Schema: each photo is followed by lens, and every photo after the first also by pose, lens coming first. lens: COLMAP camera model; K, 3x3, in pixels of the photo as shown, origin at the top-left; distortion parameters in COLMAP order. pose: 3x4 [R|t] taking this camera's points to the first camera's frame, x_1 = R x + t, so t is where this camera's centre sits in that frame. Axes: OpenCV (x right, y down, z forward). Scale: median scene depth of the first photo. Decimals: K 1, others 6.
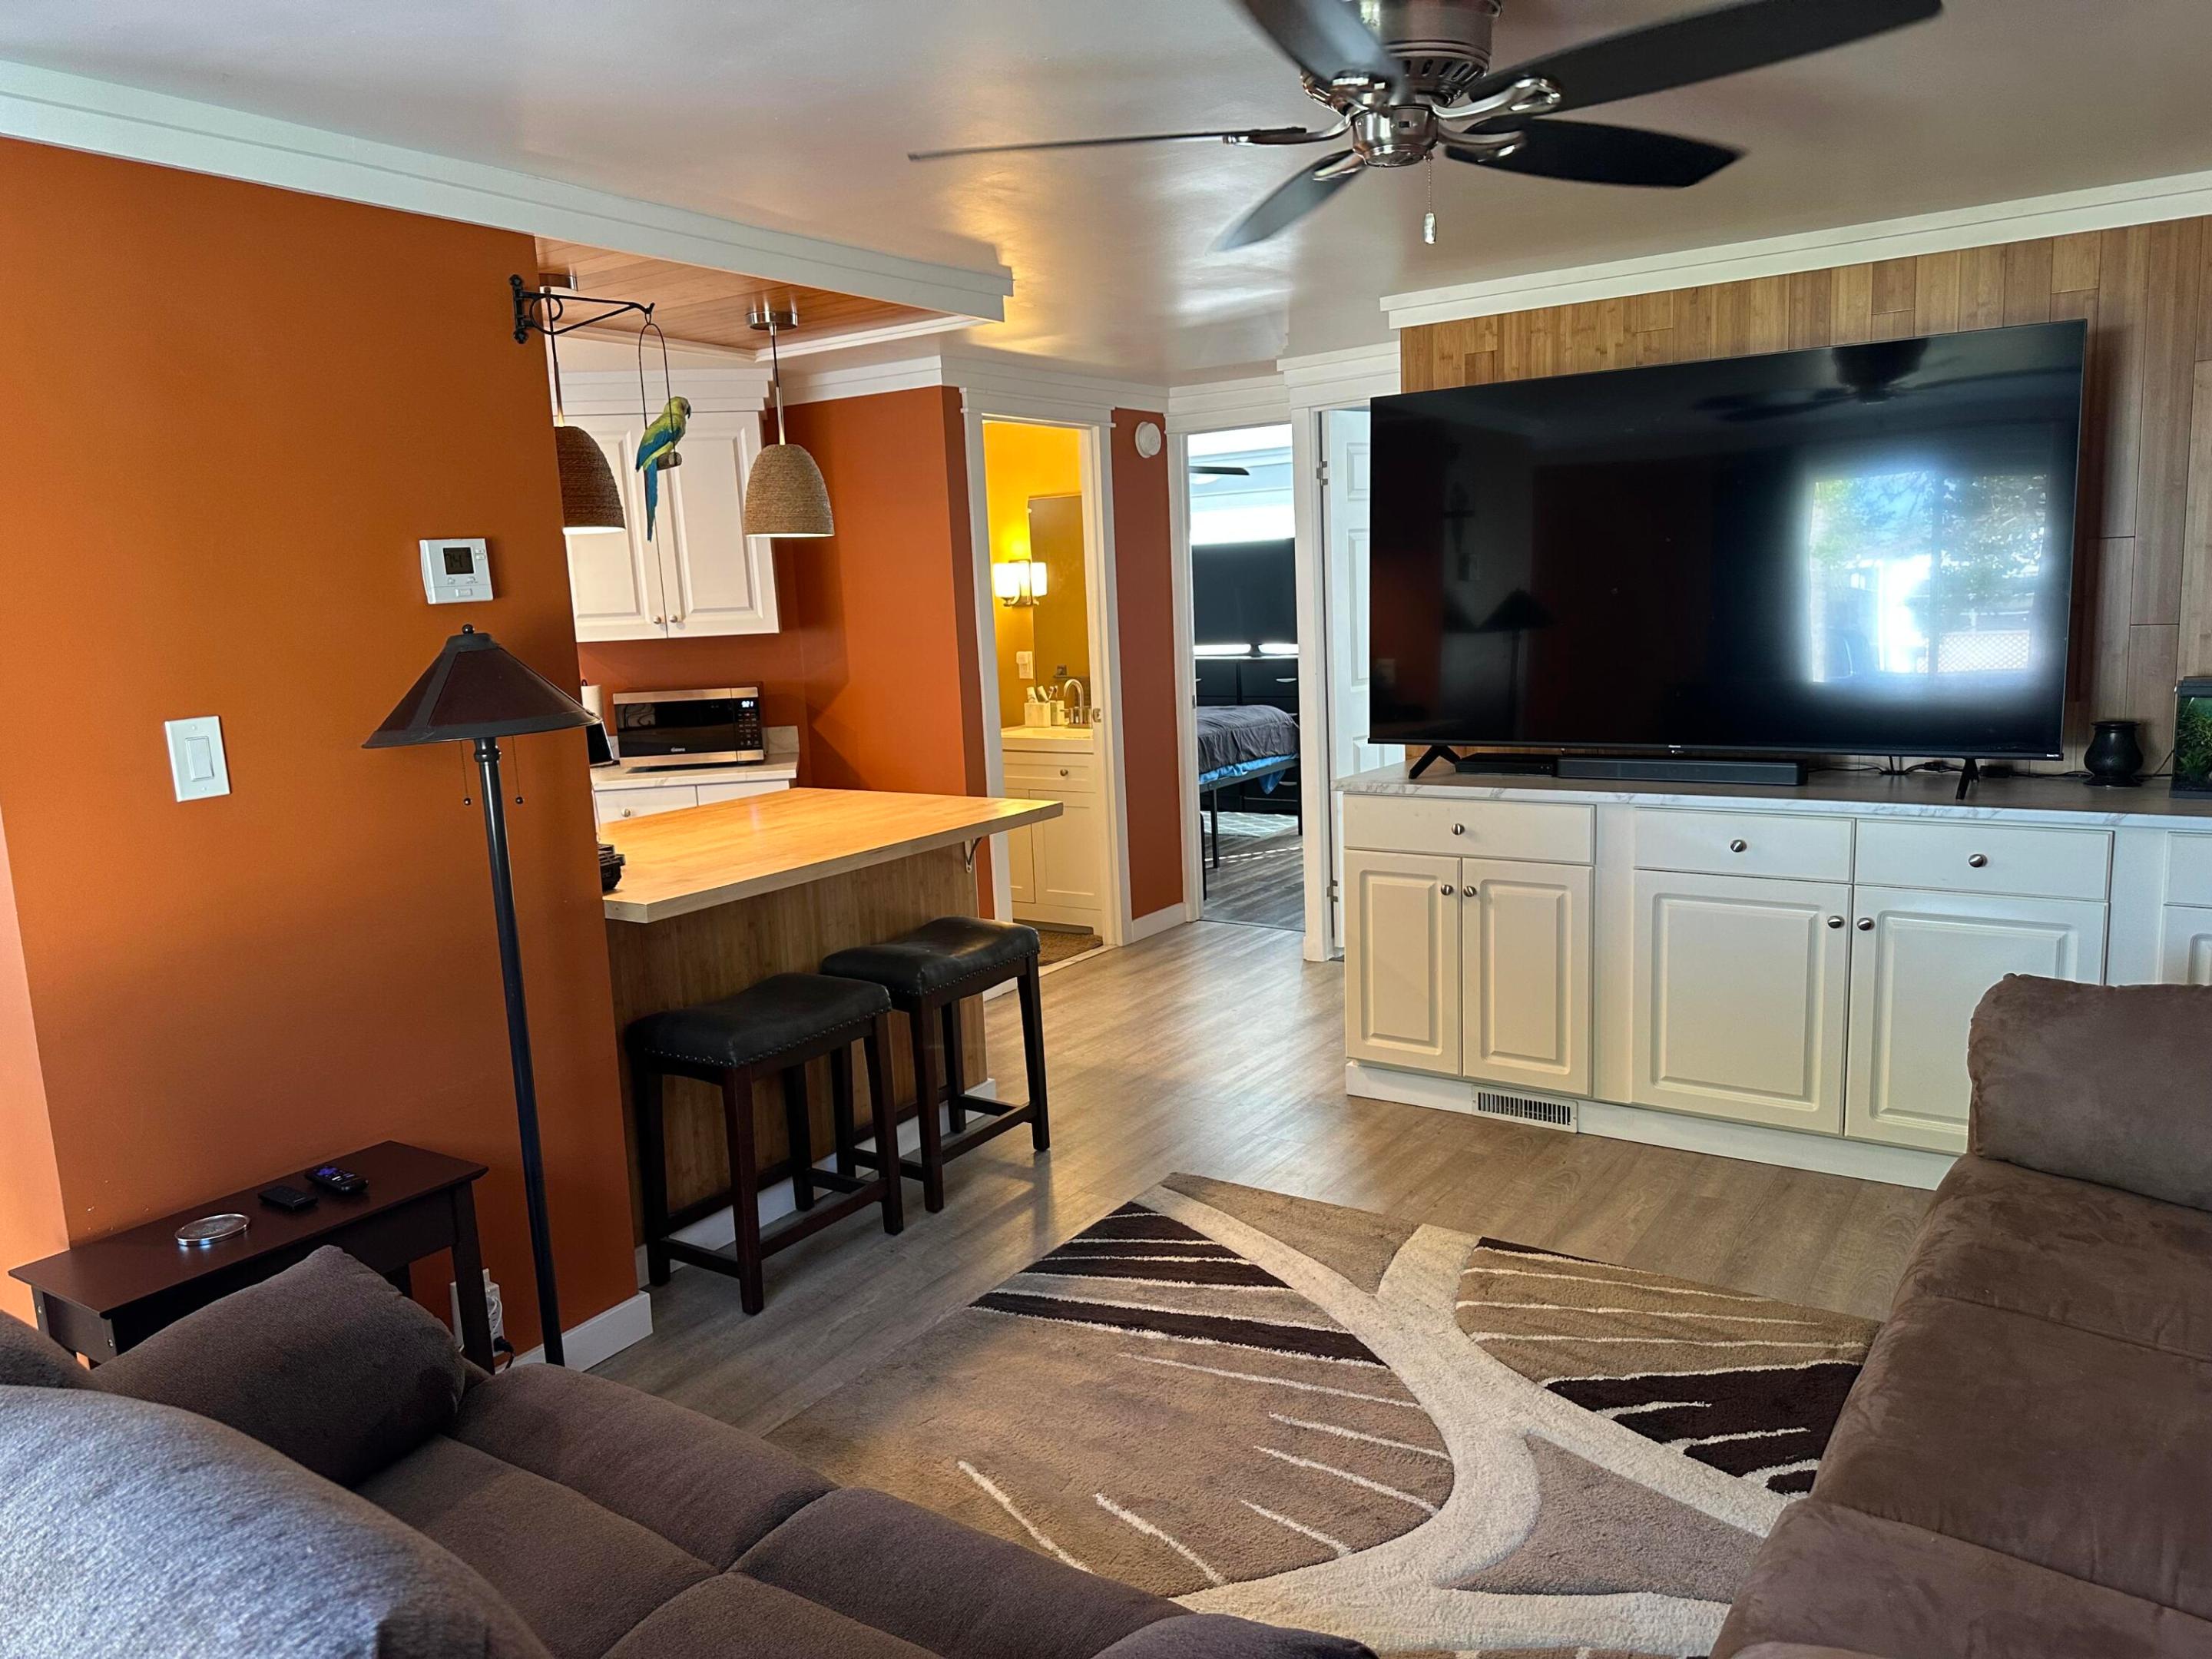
lens RADIAL K [[1520.4, 0, 1106.0], [0, 1520.4, 829.5], [0, 0, 1]] dist [0.008876, -0.060446]
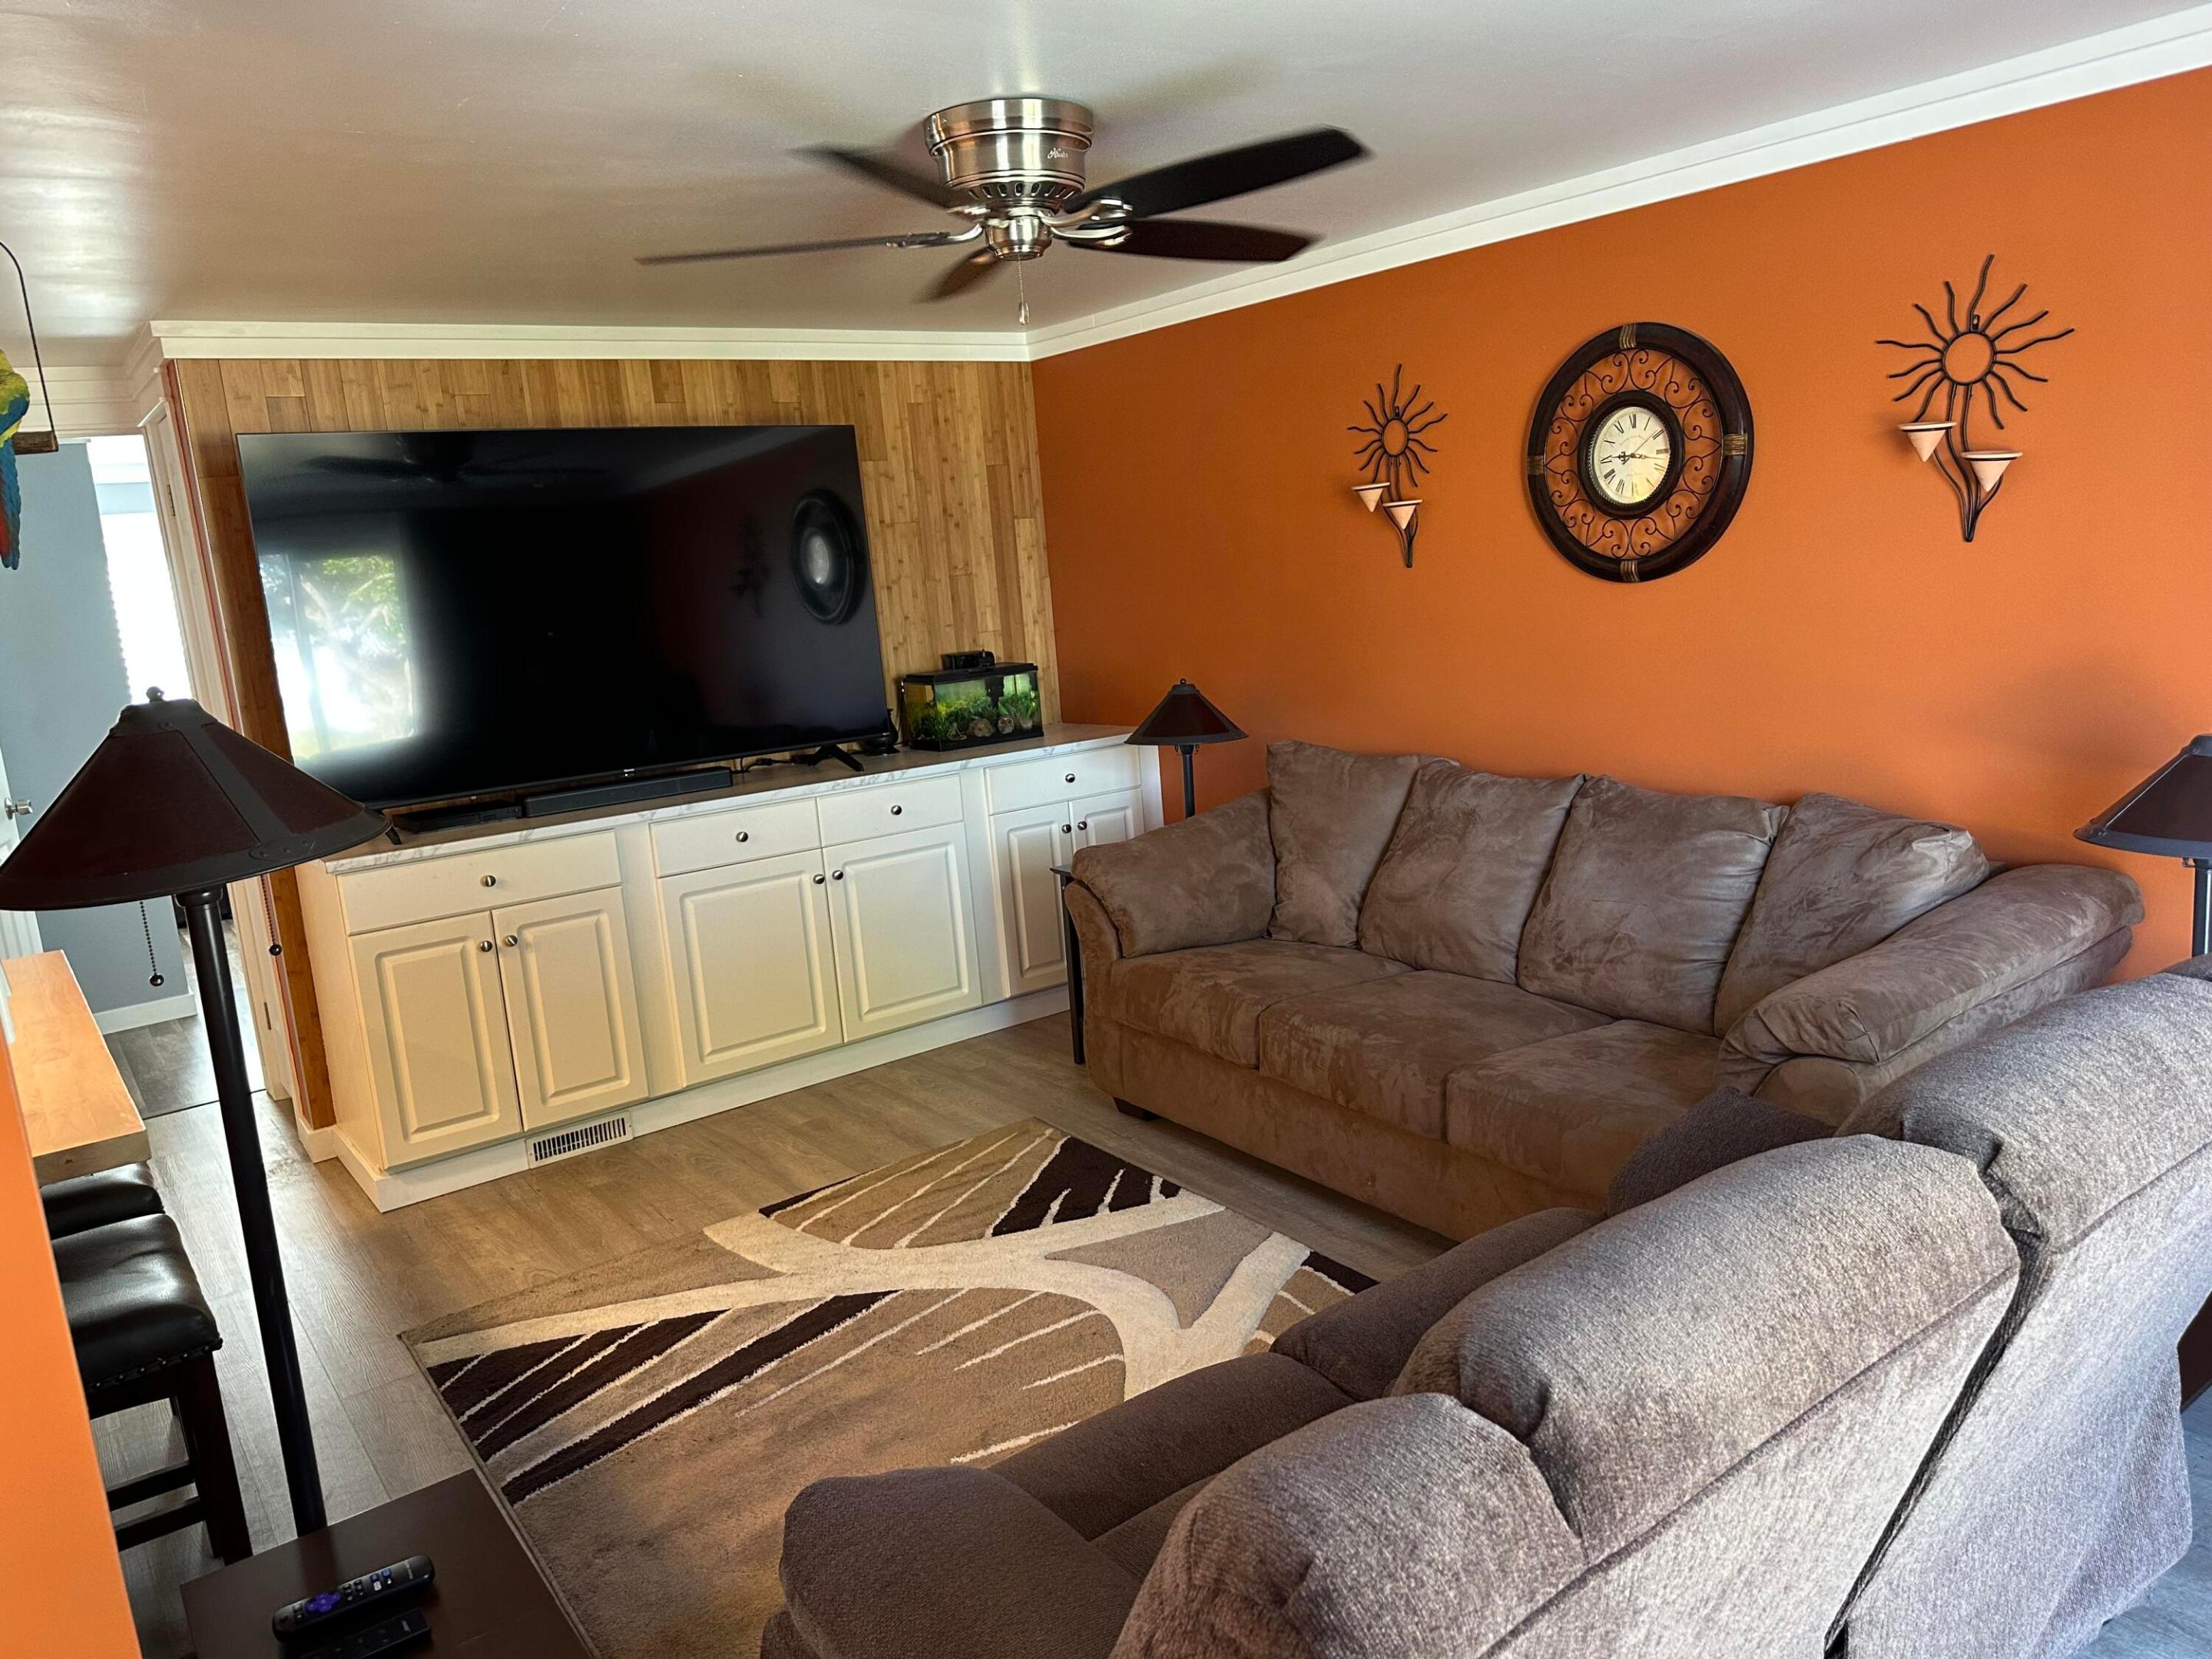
lens RADIAL K [[1520.4, 0, 1106.0], [0, 1520.4, 829.5], [0, 0, 1]] dist [0.008876, -0.060446]
pose [[0.308438, -0.148889, 0.939520, -0.604755], [0.212629, 0.973476, 0.084465, -0.033573], [-0.927176, 0.173717, 0.331915, 0.329077]]
